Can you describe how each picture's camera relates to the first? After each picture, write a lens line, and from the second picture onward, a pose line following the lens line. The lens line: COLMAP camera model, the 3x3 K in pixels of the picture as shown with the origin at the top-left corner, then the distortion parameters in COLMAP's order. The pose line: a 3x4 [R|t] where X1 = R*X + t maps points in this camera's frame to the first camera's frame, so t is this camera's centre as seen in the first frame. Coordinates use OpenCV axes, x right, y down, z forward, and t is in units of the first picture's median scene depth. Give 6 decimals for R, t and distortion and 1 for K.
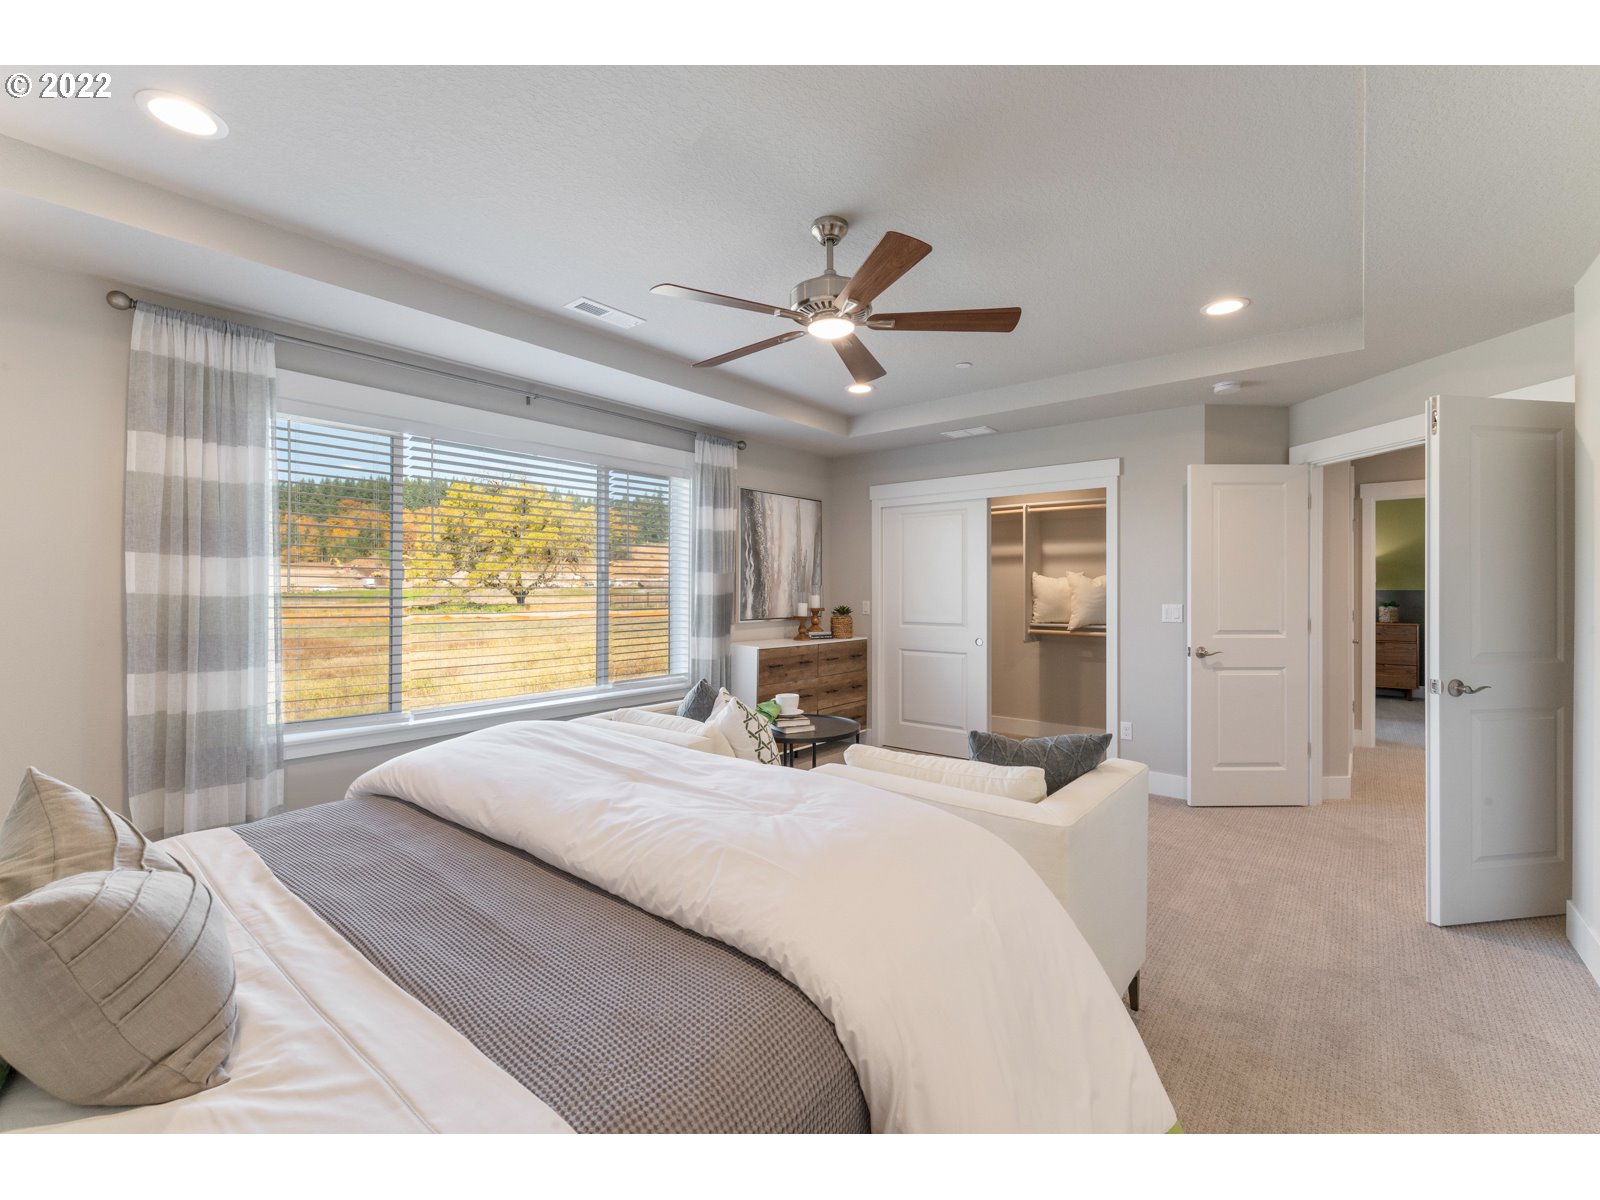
lens RADIAL K [[702.8, 0, 801.7], [0, 702.8, 589.2], [0, 0, 1]] dist [0.000162, 0.000285]
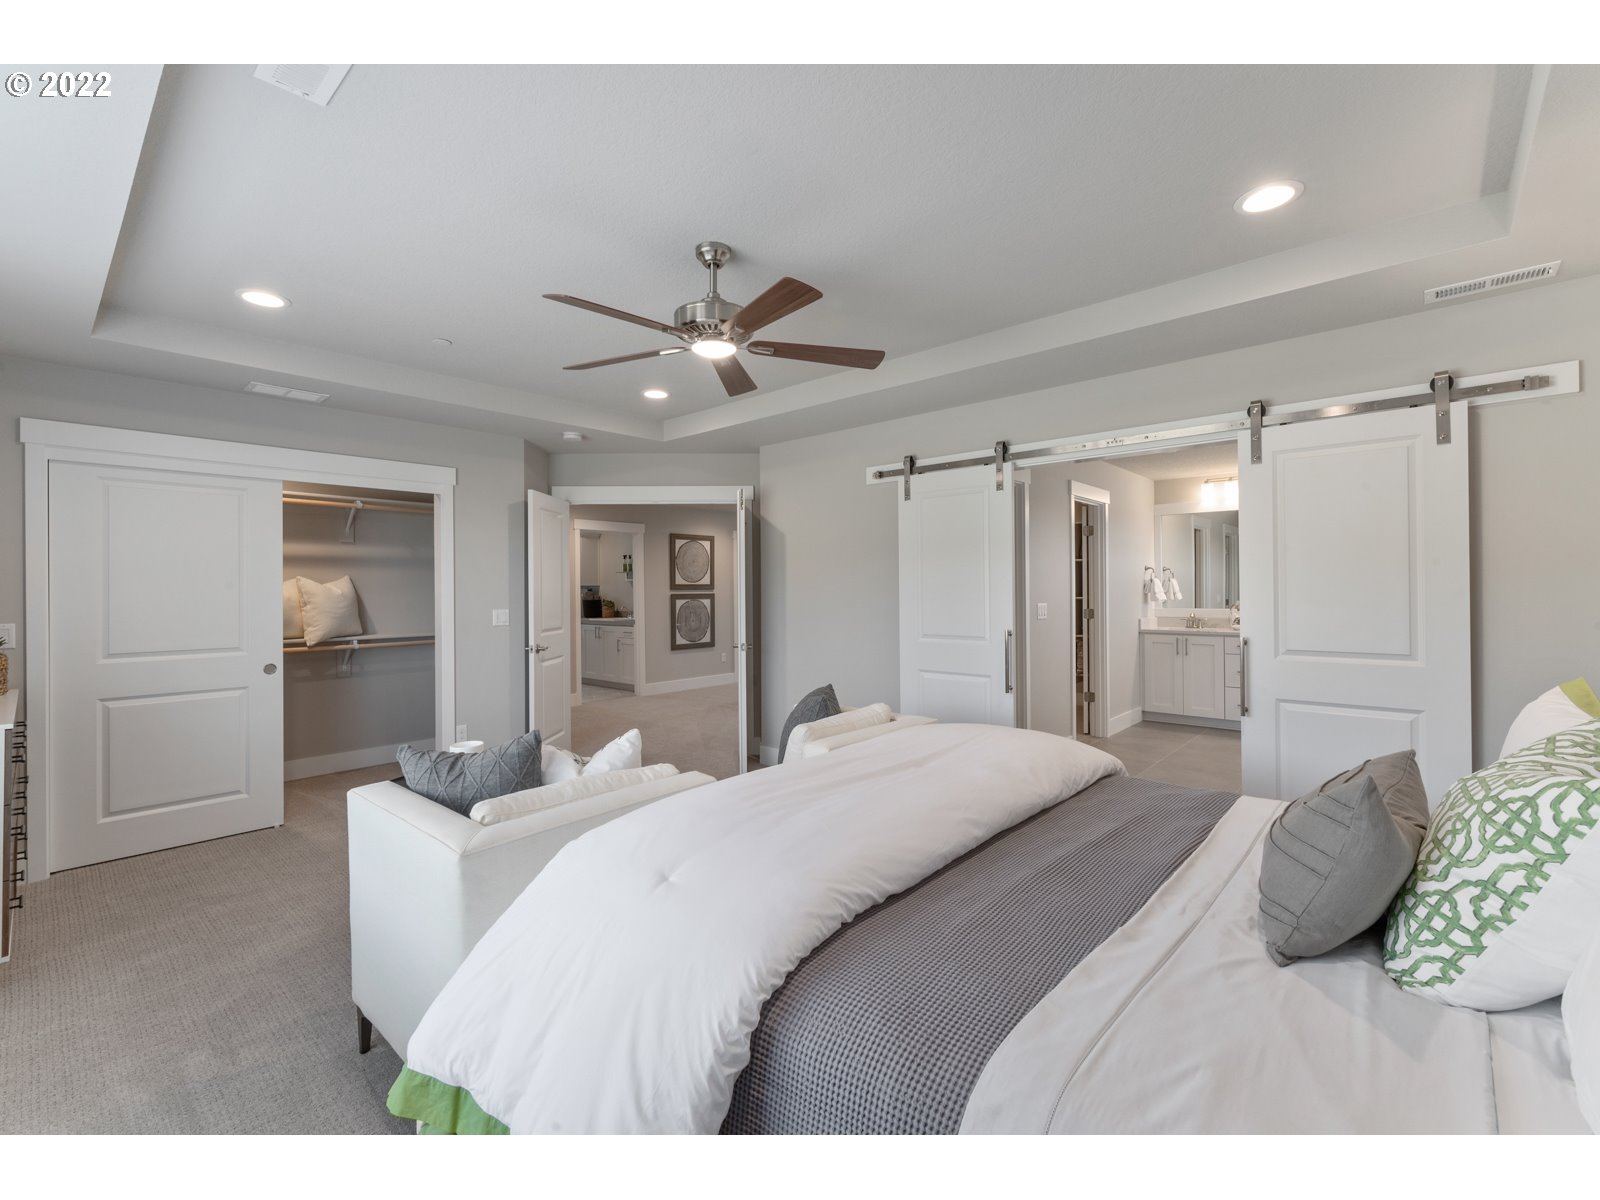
lens RADIAL K [[702.8, 0, 801.7], [0, 702.8, 589.2], [0, 0, 1]] dist [0.000162, 0.000285]
pose [[0.052081, 0.001596, 0.998642, -1.001032], [0.008612, 0.999961, -0.002047, -0.007946], [-0.998606, 0.008706, 0.052065, 0.821497]]
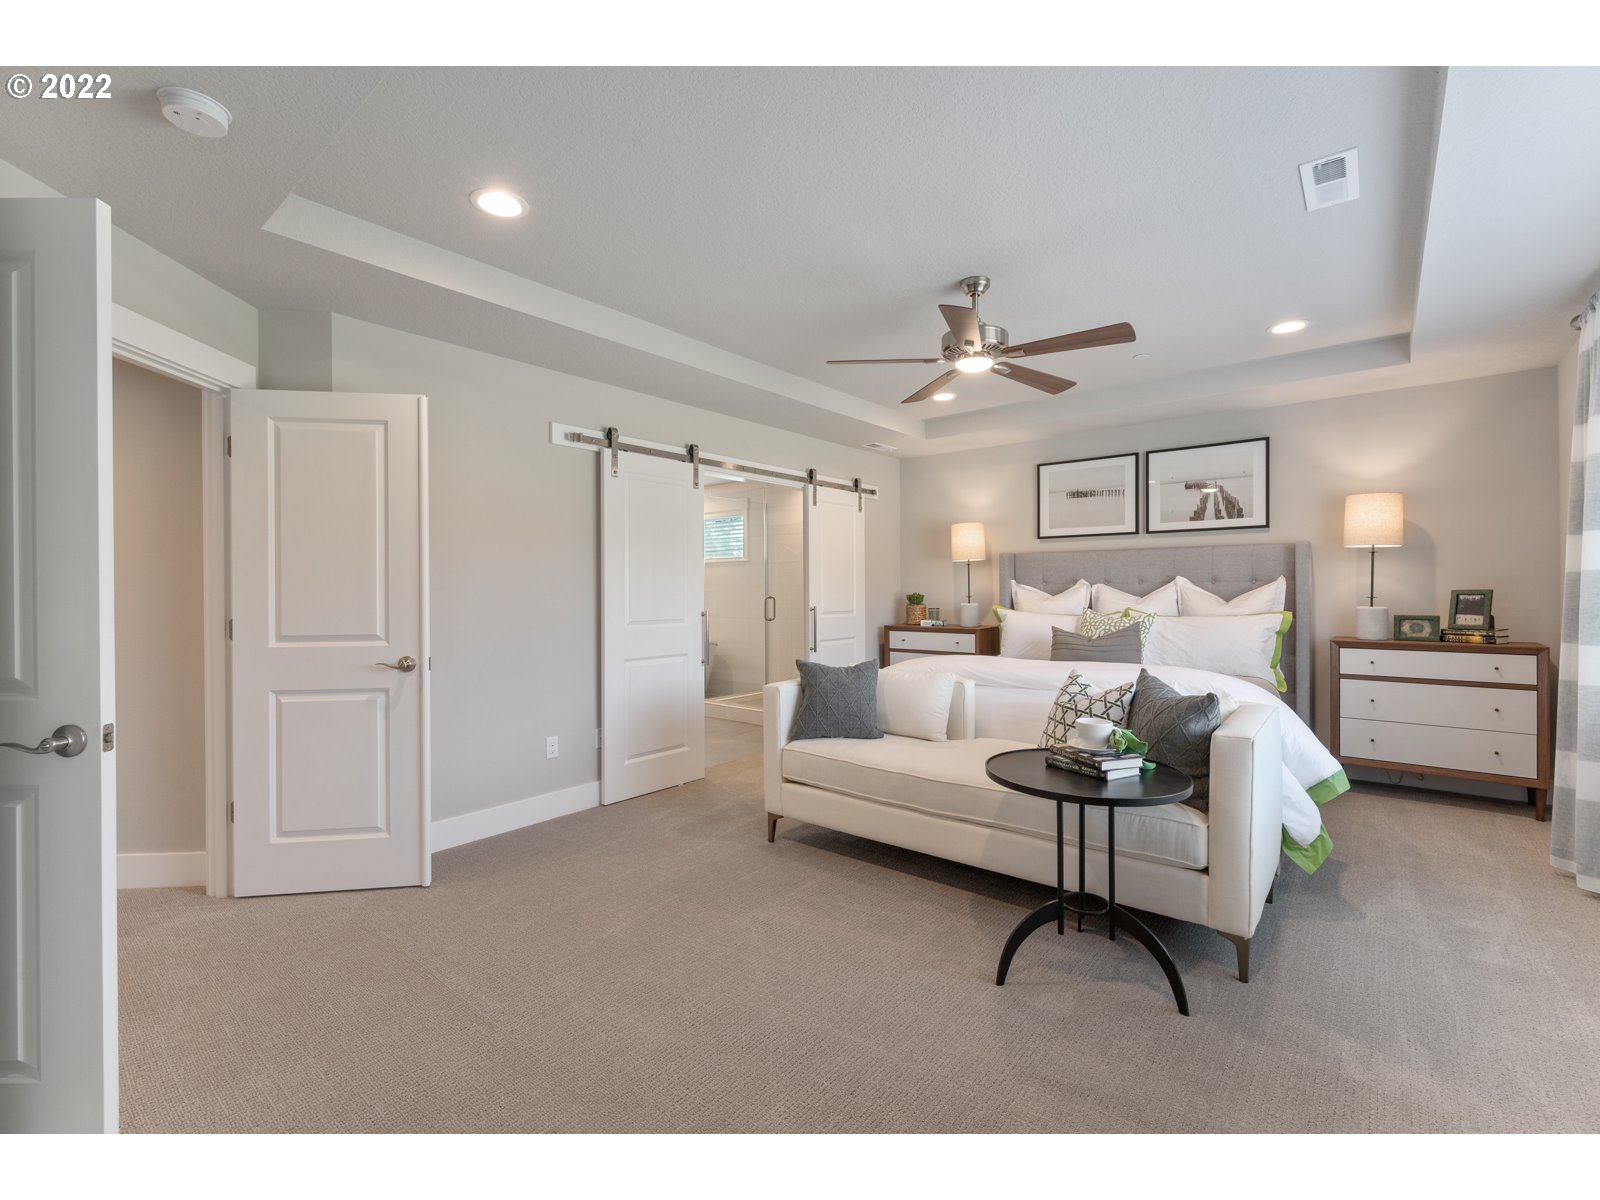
lens RADIAL K [[702.8, 0, 801.7], [0, 702.8, 589.2], [0, 0, 1]] dist [0.000162, 0.000285]
pose [[-0.999943, 0.006854, 0.008142, 0.339168], [0.006847, 0.999976, -0.000871, 0.033013], [-0.008147, -0.000815, -0.999966, 2.262630]]
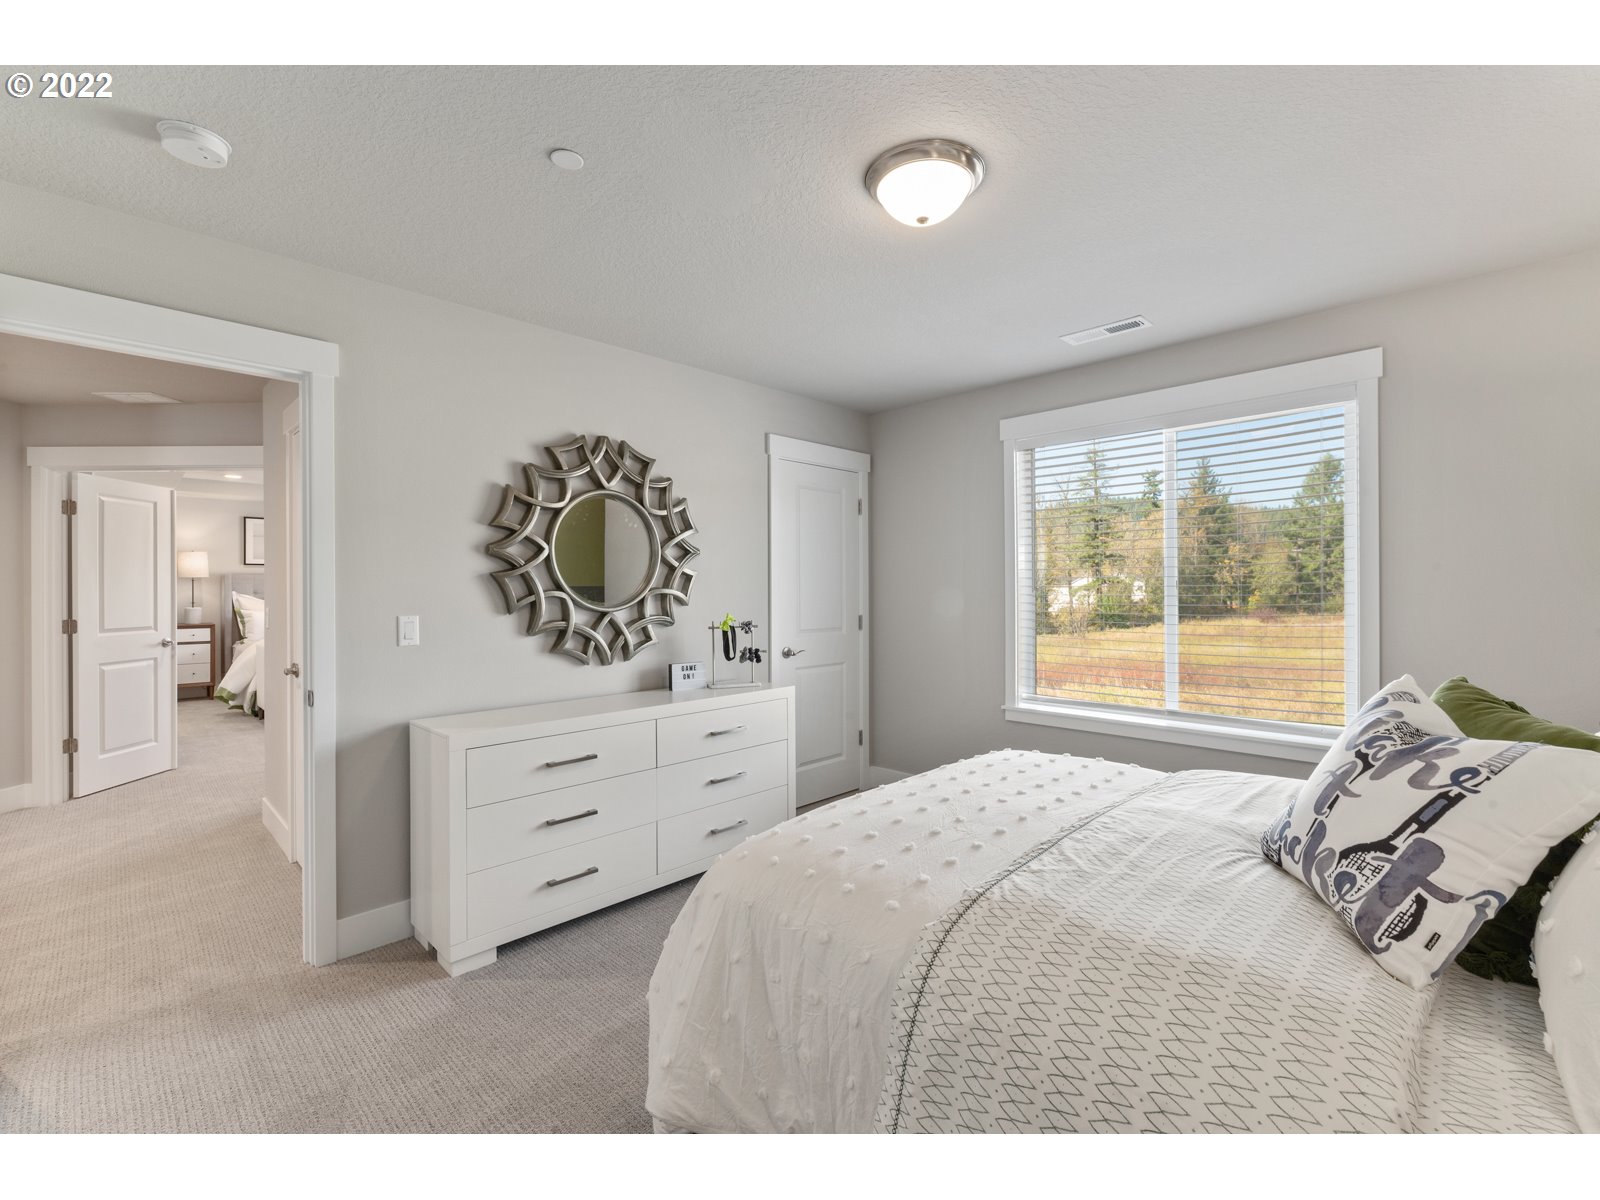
lens RADIAL K [[702.8, 0, 801.7], [0, 702.8, 589.2], [0, 0, 1]] dist [0.000162, 0.000285]
pose [[-0.106138, 0.002953, -0.994347, 2.824184], [0.004291, 0.999988, 0.002512, 0.000268], [0.994342, -0.004000, -0.106149, 3.144218]]
